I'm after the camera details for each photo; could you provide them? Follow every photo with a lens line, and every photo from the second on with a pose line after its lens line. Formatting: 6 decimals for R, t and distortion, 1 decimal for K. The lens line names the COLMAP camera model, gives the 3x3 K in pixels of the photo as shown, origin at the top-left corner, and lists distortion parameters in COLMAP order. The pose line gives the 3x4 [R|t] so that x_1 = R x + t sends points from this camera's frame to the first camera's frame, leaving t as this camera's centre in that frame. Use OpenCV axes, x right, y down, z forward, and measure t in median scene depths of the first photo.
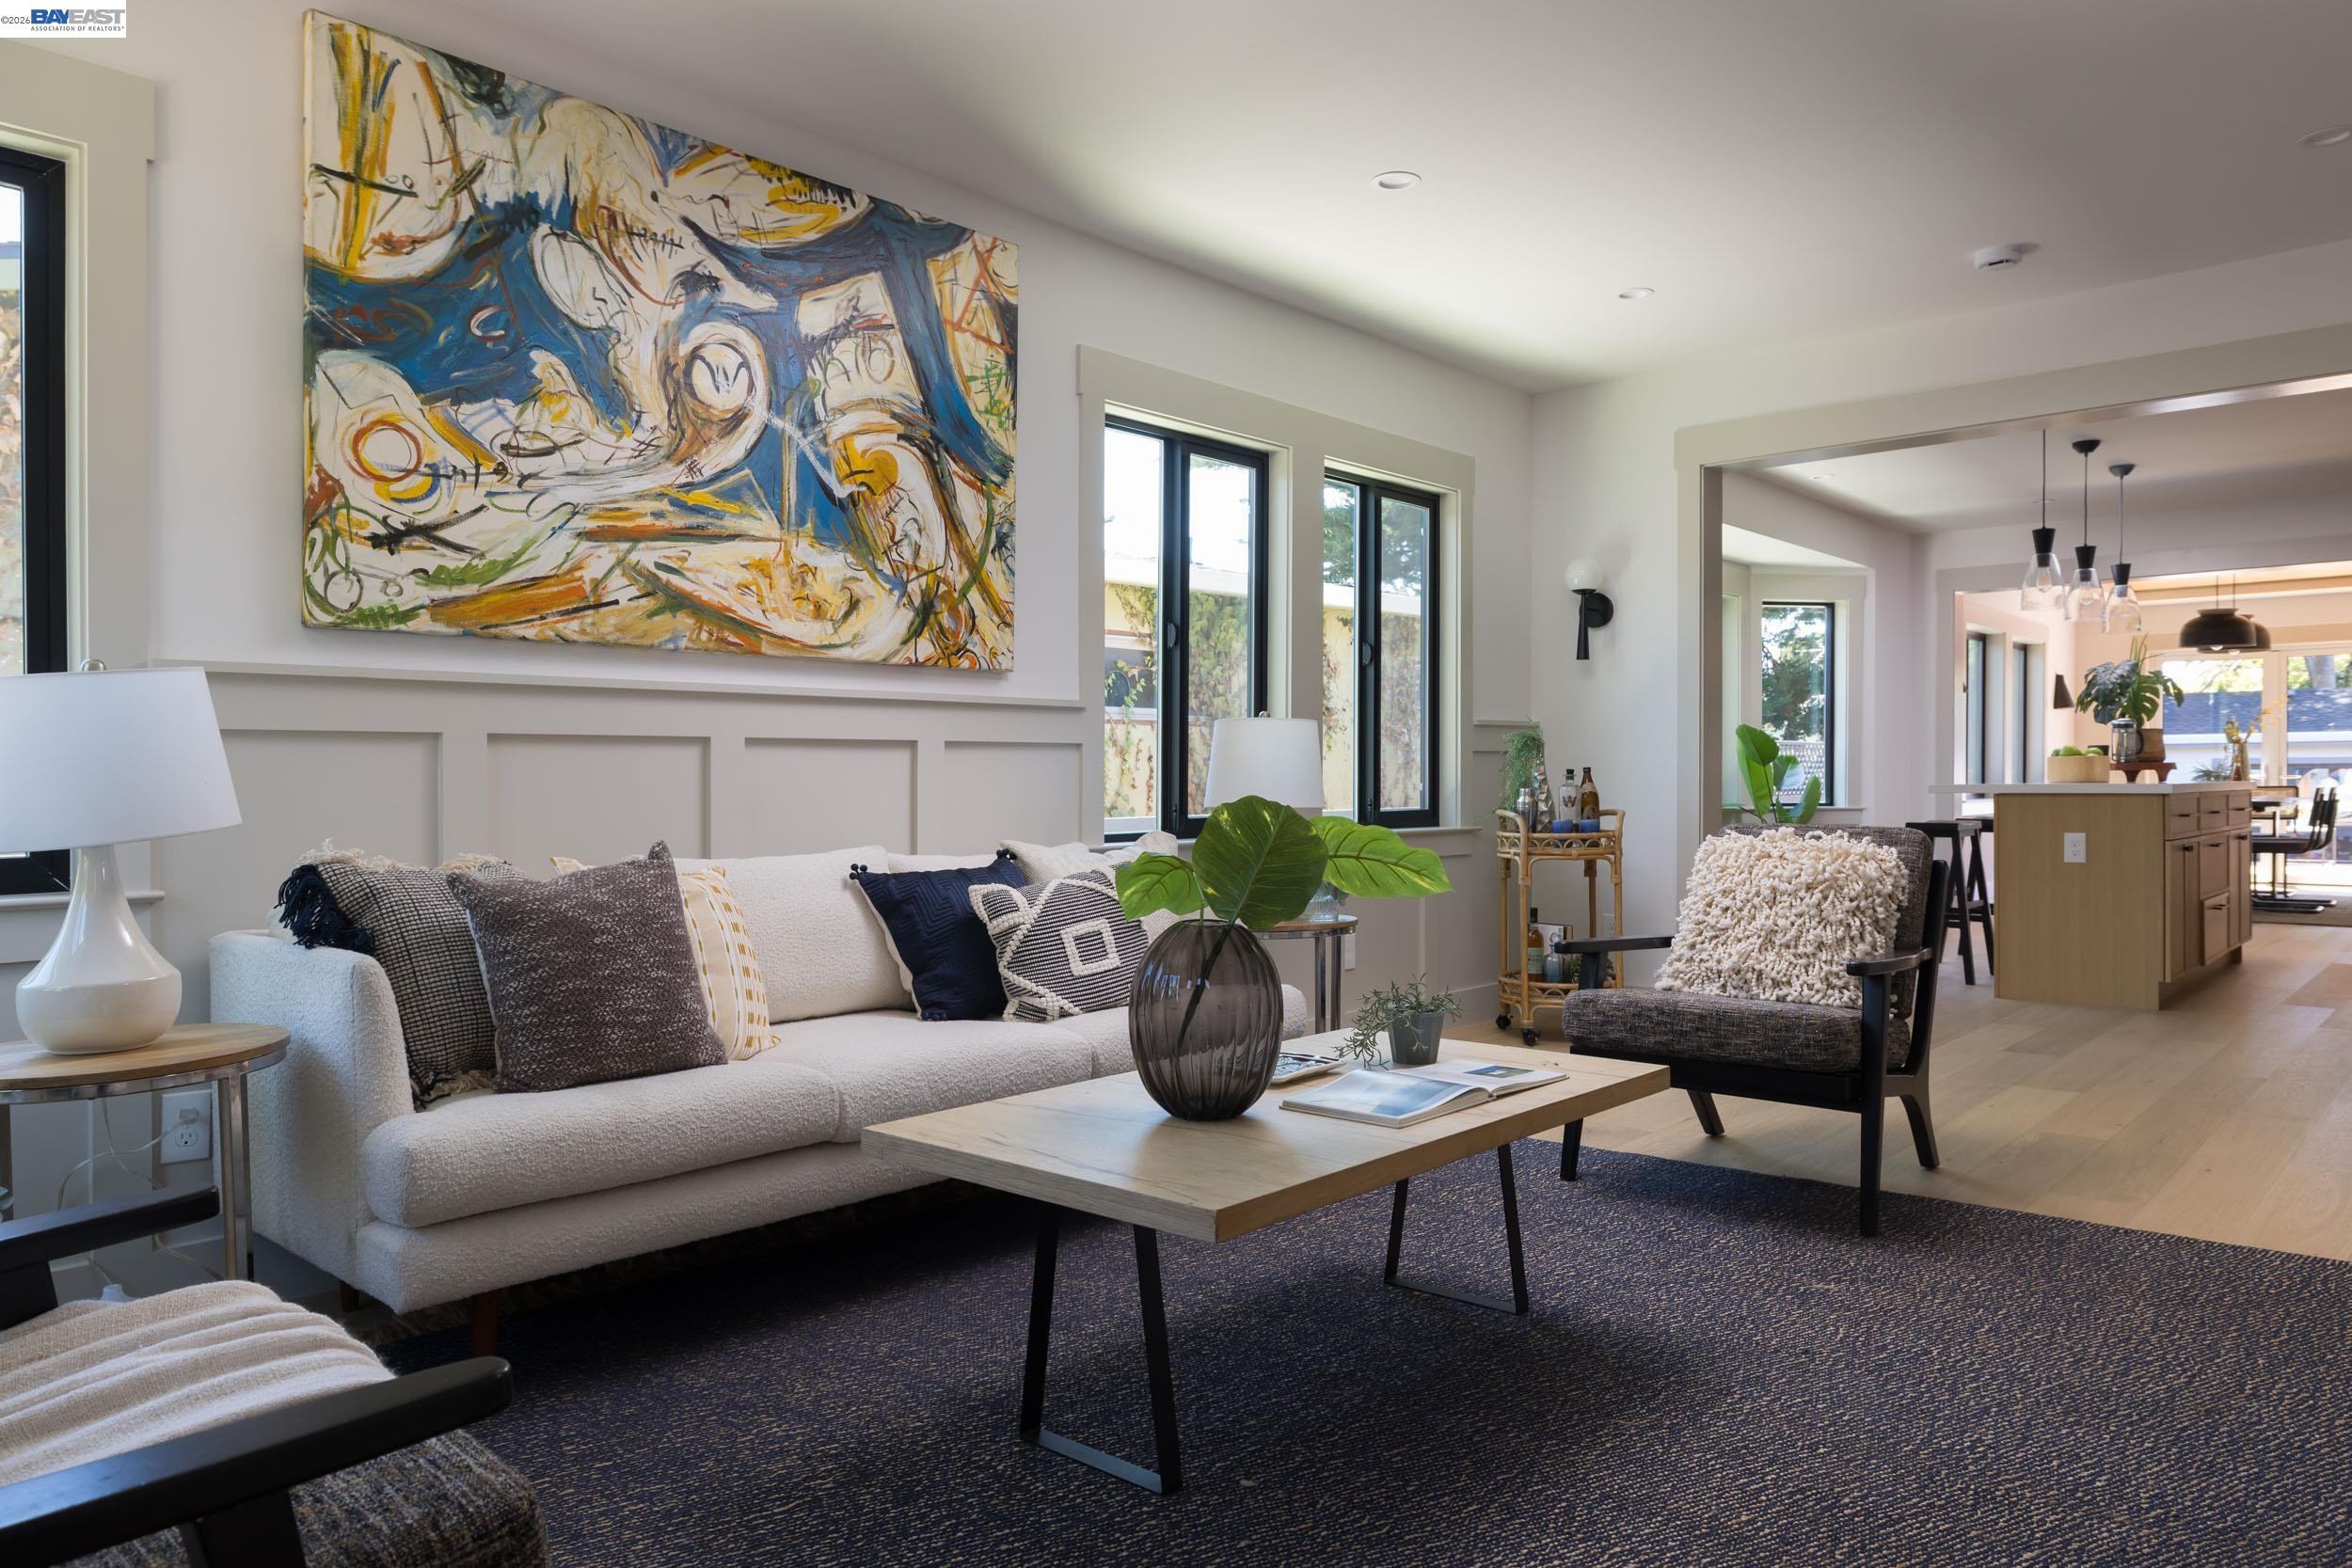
lens RADIAL K [[1558.4, 0, 1178.0], [0, 1558.4, 794.5], [0, 0, 1]] dist [0.005350, 0.000916]
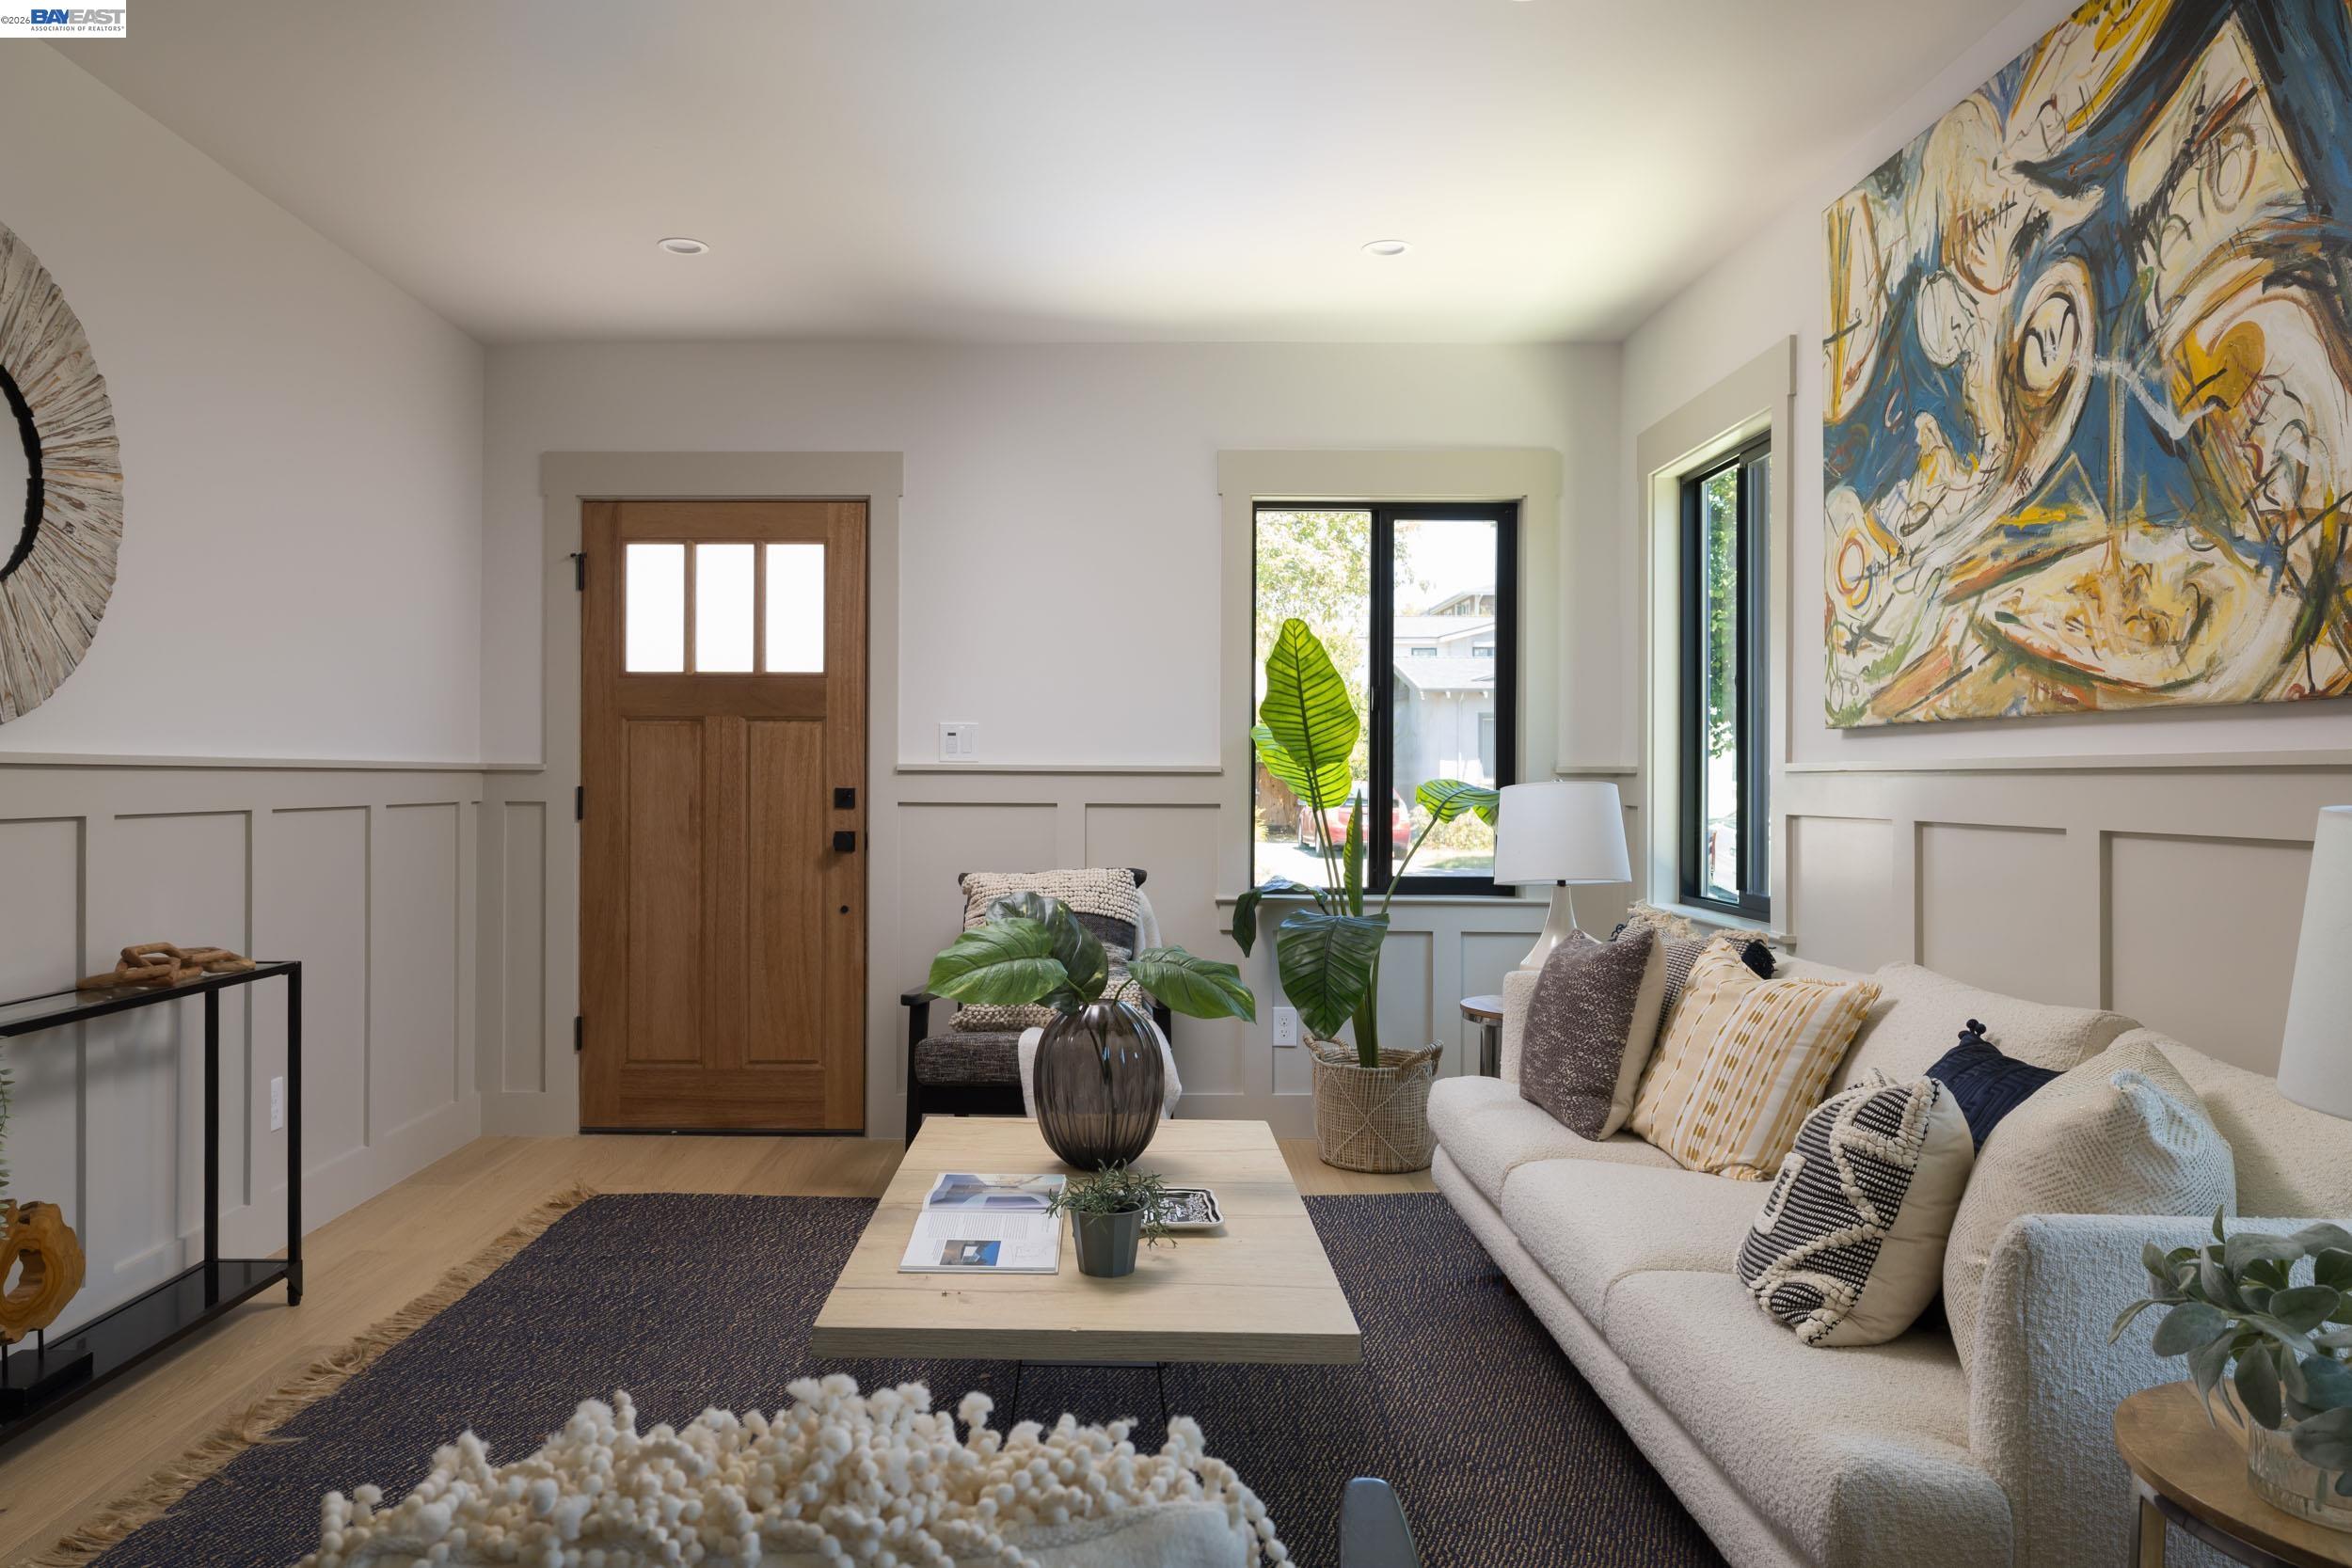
lens RADIAL K [[1558.4, 0, 1172.2], [0, 1558.4, 774.5], [0, 0, 1]] dist [0.005350, 0.000916]
pose [[-0.708366, -0.001445, -0.705844, 0.497498], [-0.010008, 0.999918, 0.007997, -0.061502], [0.705775, 0.012729, -0.708322, 1.171345]]
